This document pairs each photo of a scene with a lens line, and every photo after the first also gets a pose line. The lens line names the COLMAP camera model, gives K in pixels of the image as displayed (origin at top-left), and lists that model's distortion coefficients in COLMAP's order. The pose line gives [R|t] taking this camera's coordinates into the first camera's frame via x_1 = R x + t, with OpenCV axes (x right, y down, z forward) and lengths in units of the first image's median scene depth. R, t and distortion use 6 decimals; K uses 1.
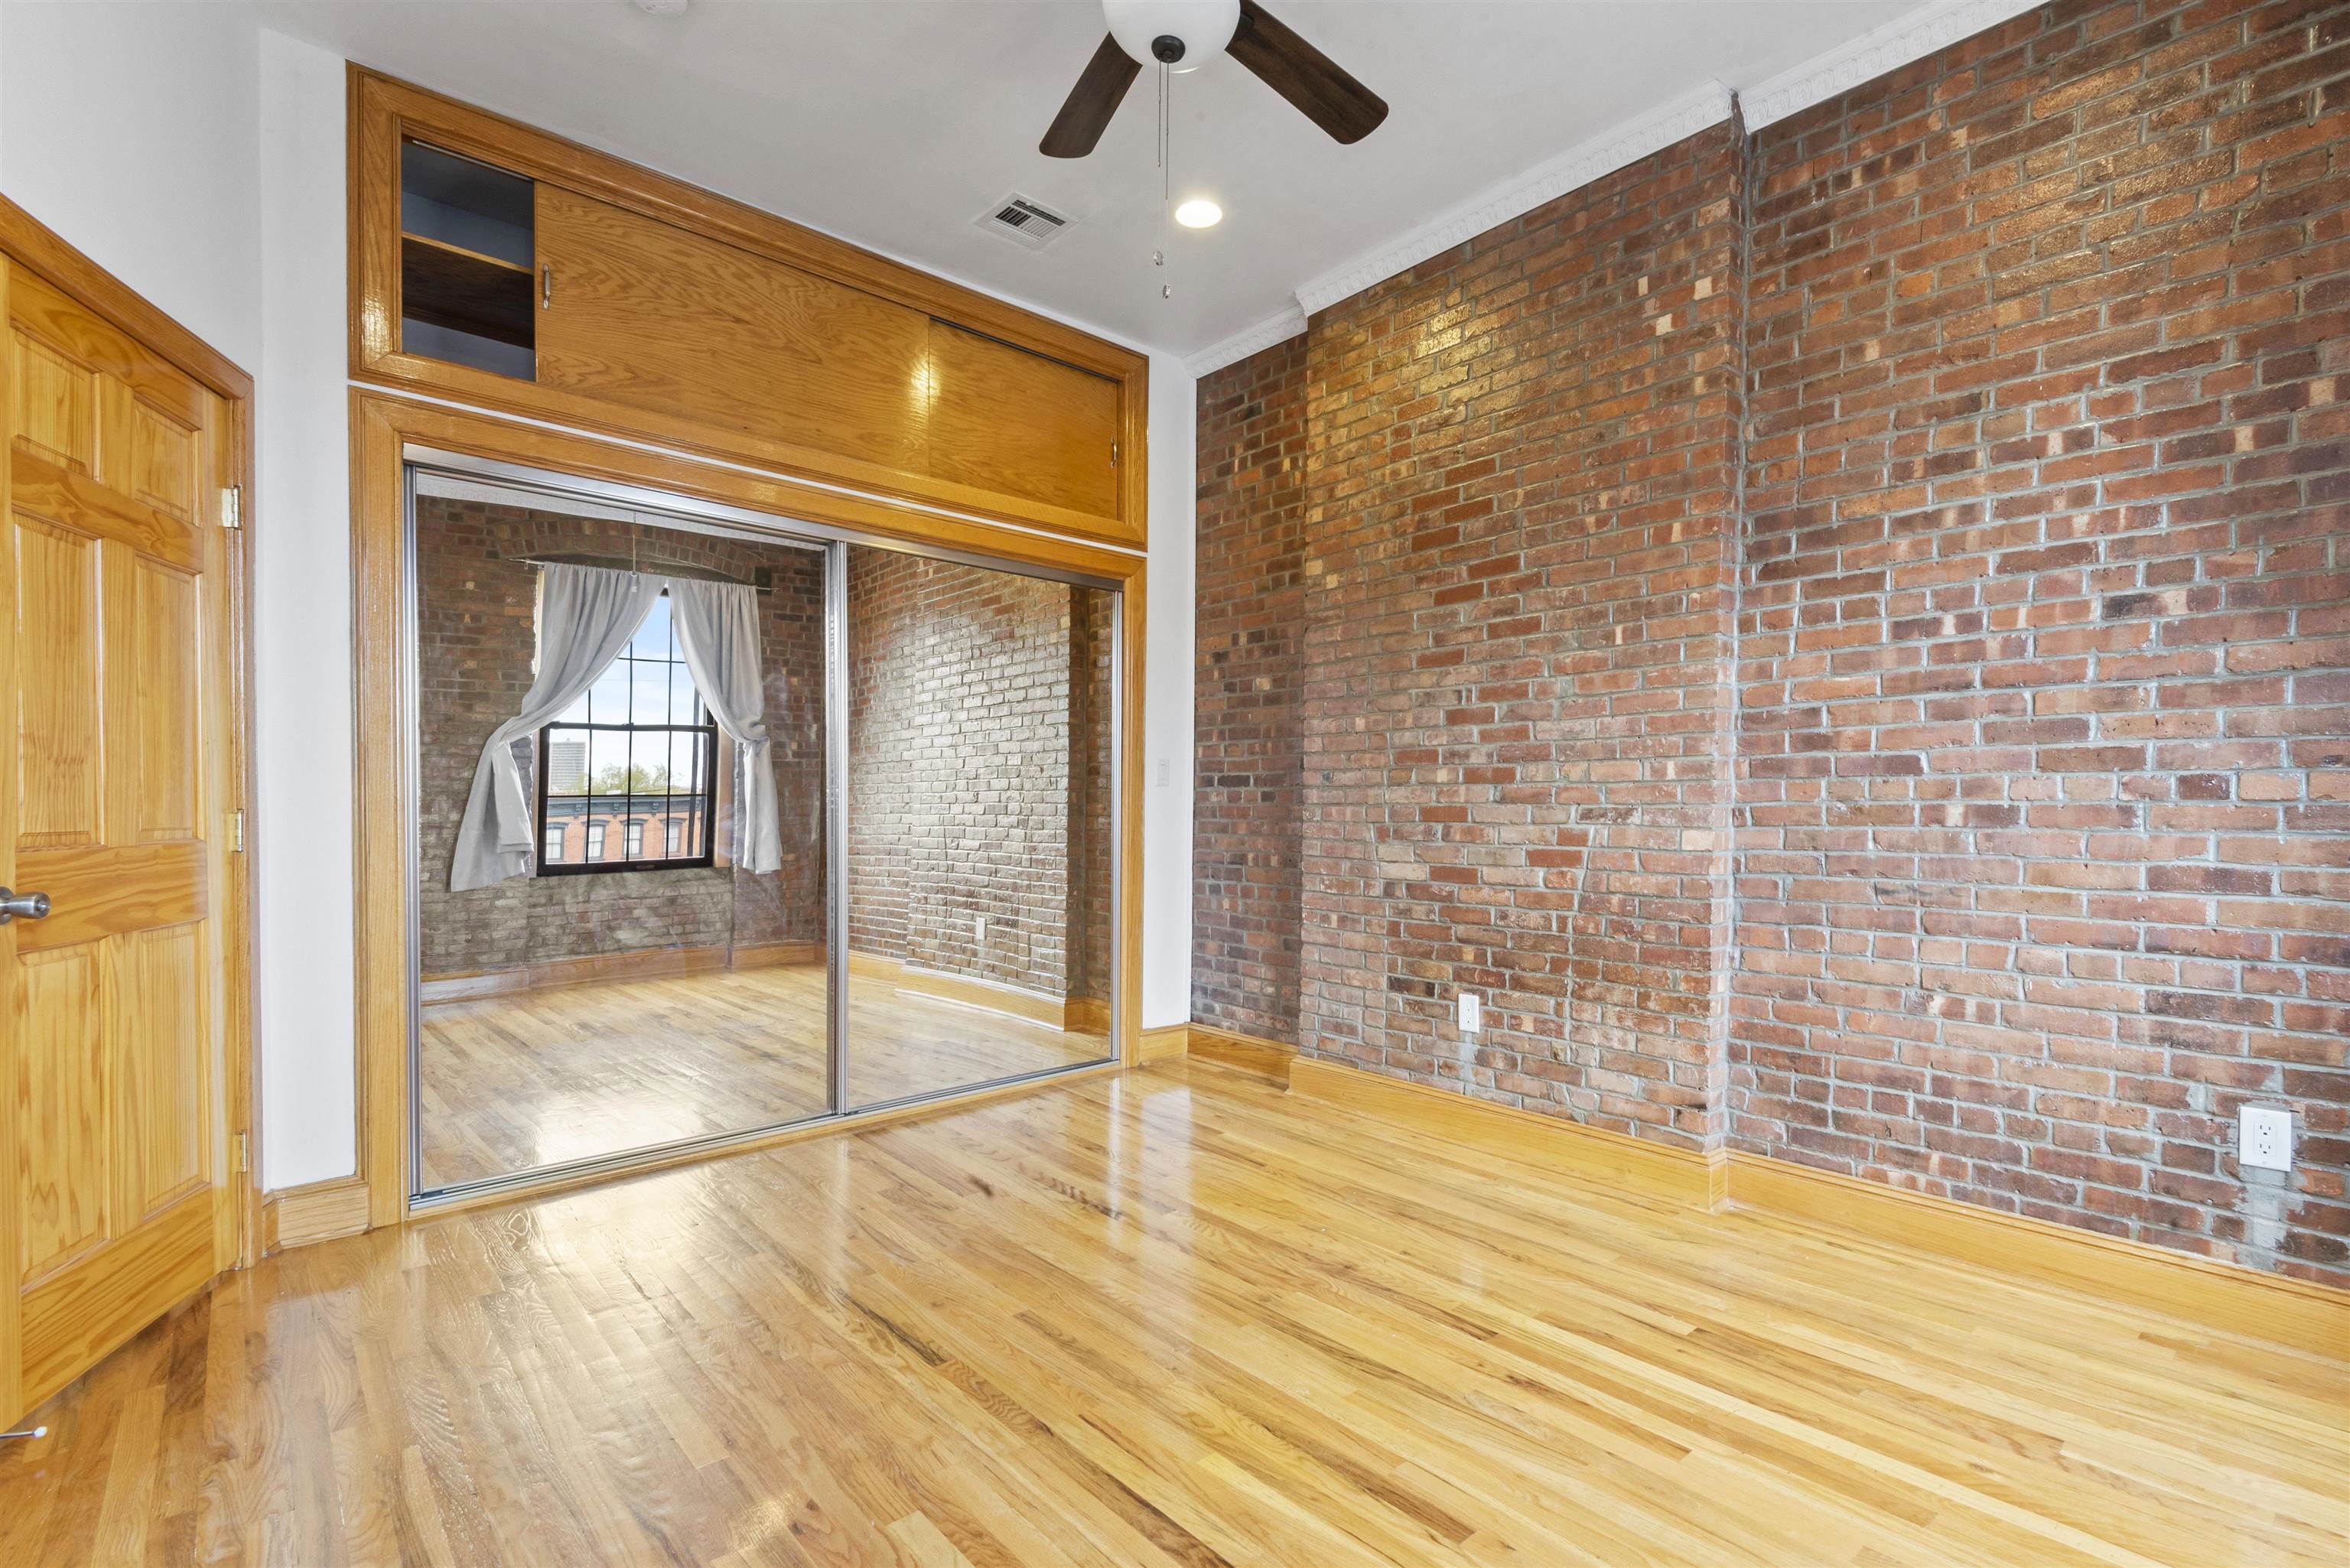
lens RADIAL K [[1056.8, 0, 1178.0], [0, 1056.8, 817.7], [0, 0, 1]] dist [0.036308, -0.023303]
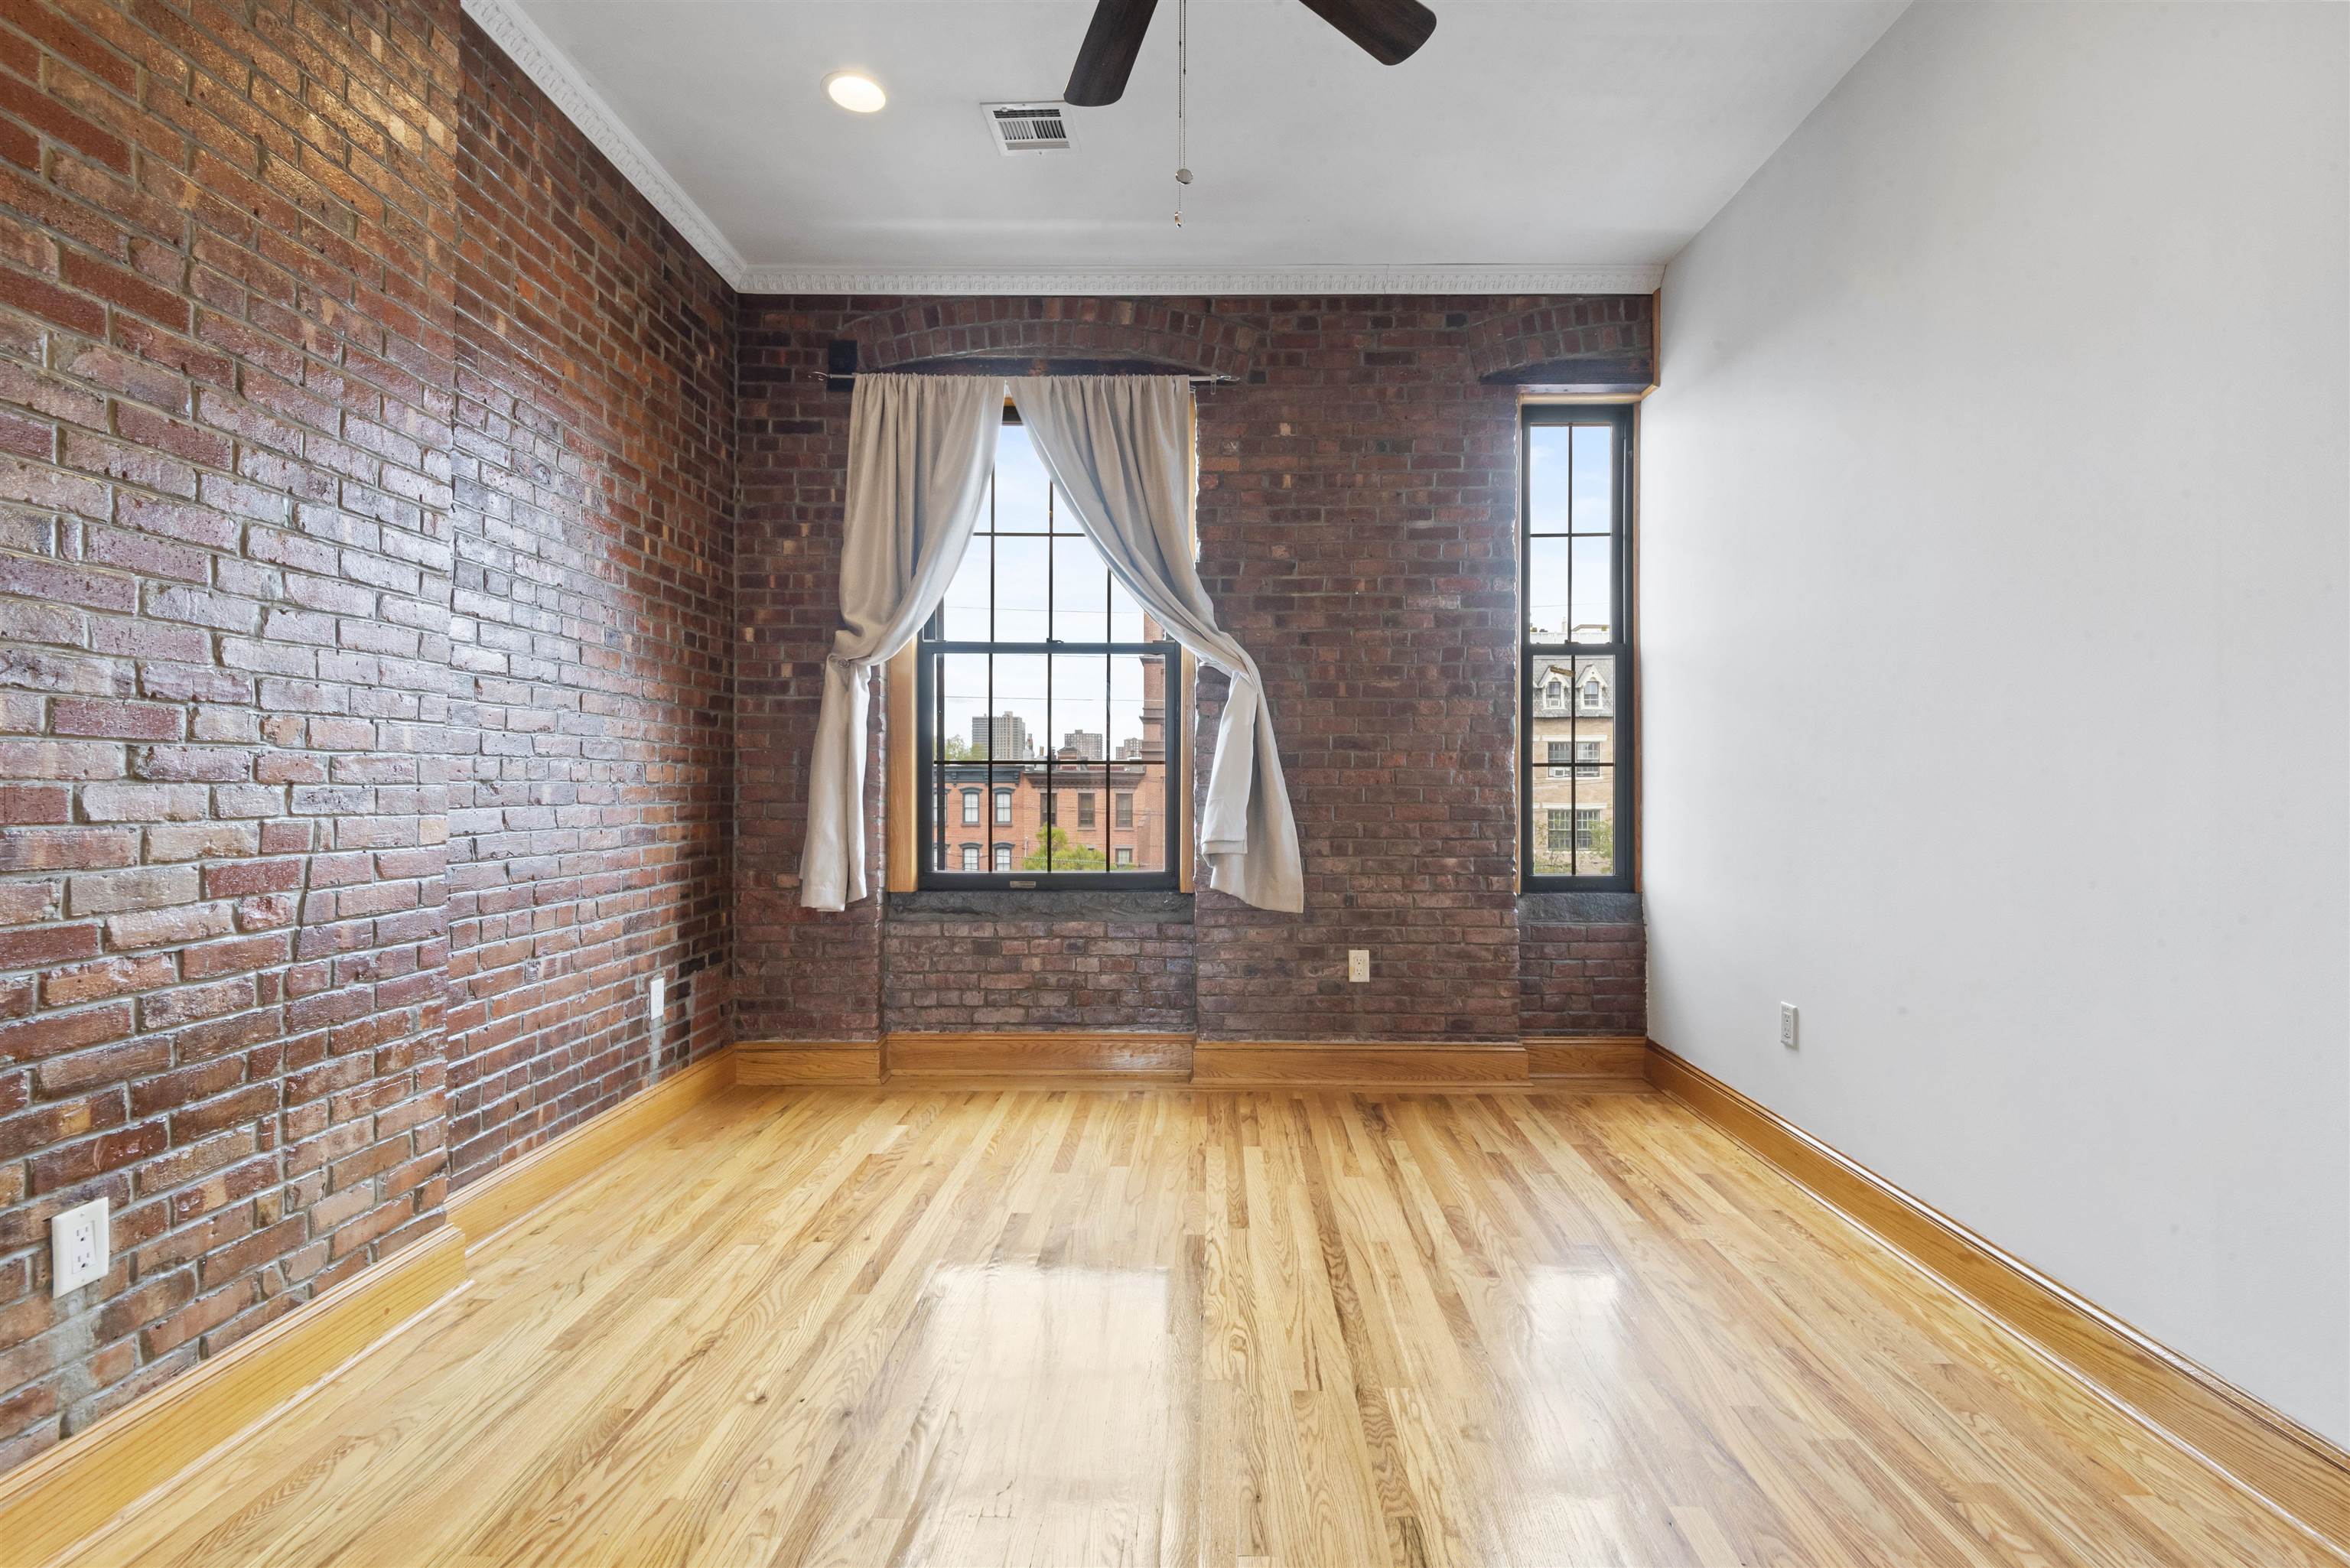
lens RADIAL K [[1062.4, 0, 1179.2], [0, 1062.4, 768.3], [0, 0, 1]] dist [0.049501, -0.023822]
pose [[-0.732922, 0.001645, 0.680310, -0.402287], [-0.005014, 0.999957, -0.007821, -0.018462], [-0.680294, -0.009143, -0.732883, 1.071992]]
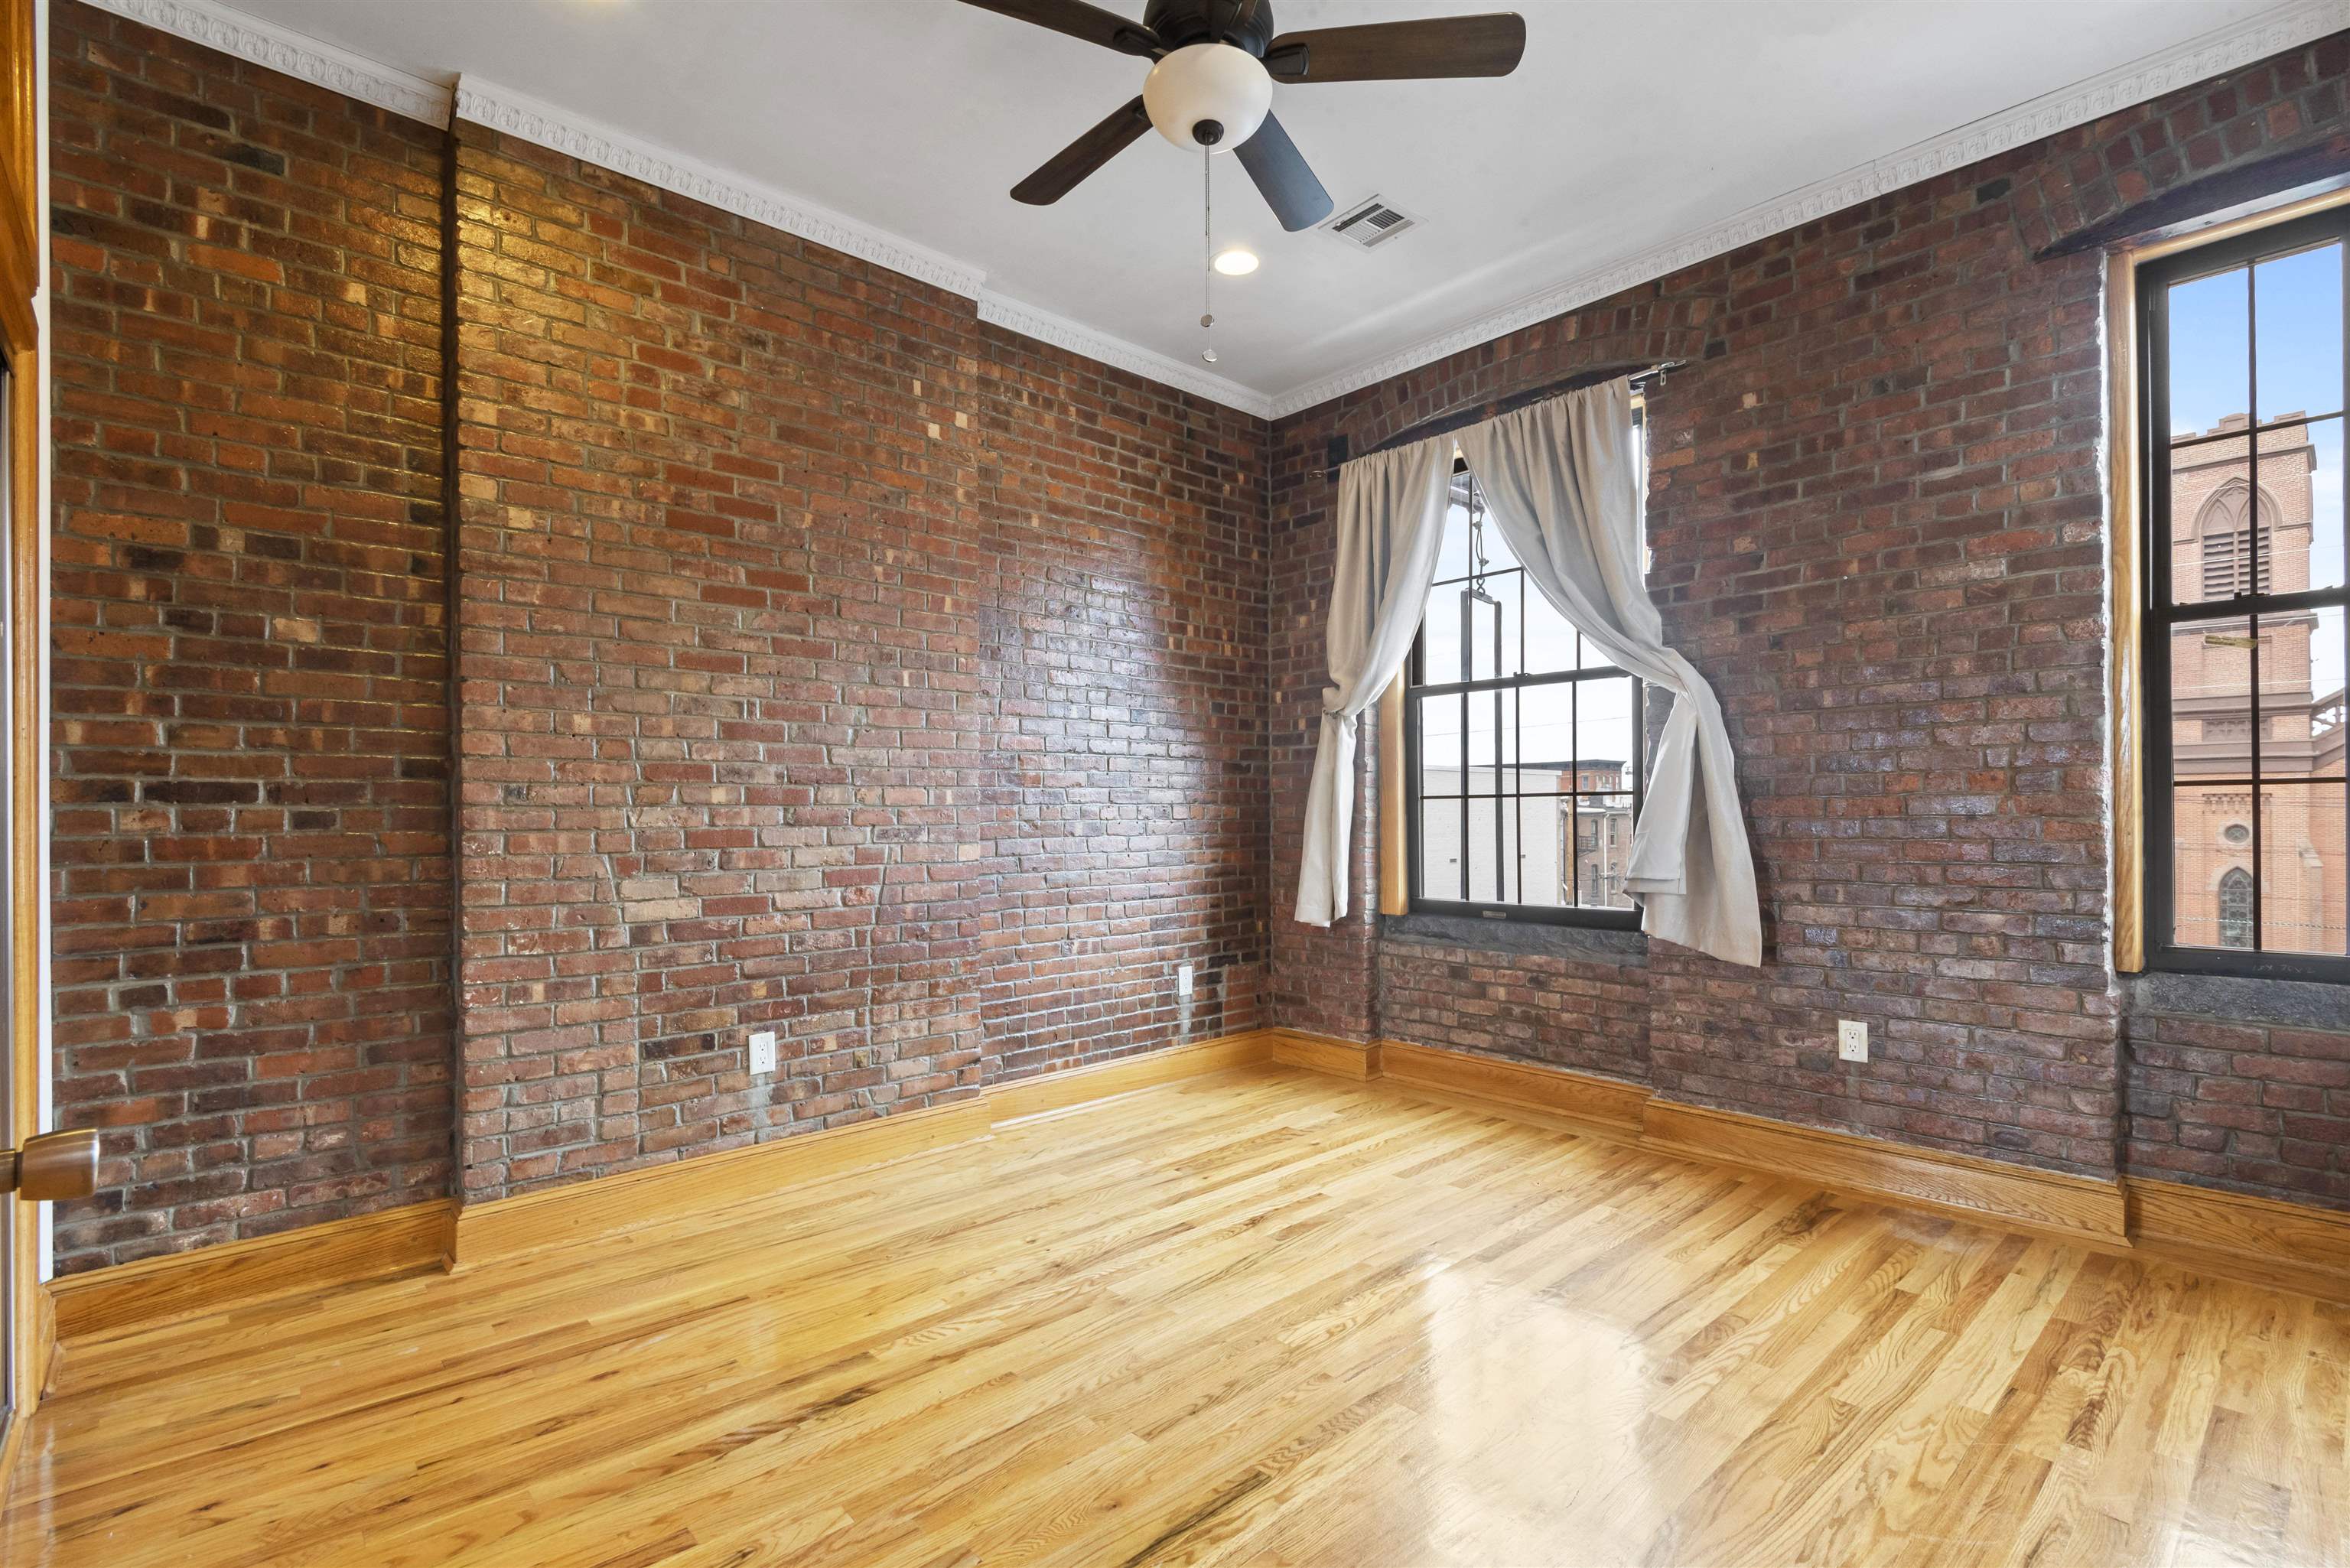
lens RADIAL K [[1065.9, 0, 1188.1], [0, 1065.9, 802.6], [0, 0, 1]] dist [0.030264, -0.018527]
pose [[-0.016348, 0.002772, 0.999863, -0.700344], [0.013667, 0.999903, -0.002549, -0.028218], [-0.999773, 0.013623, -0.016385, 0.670693]]
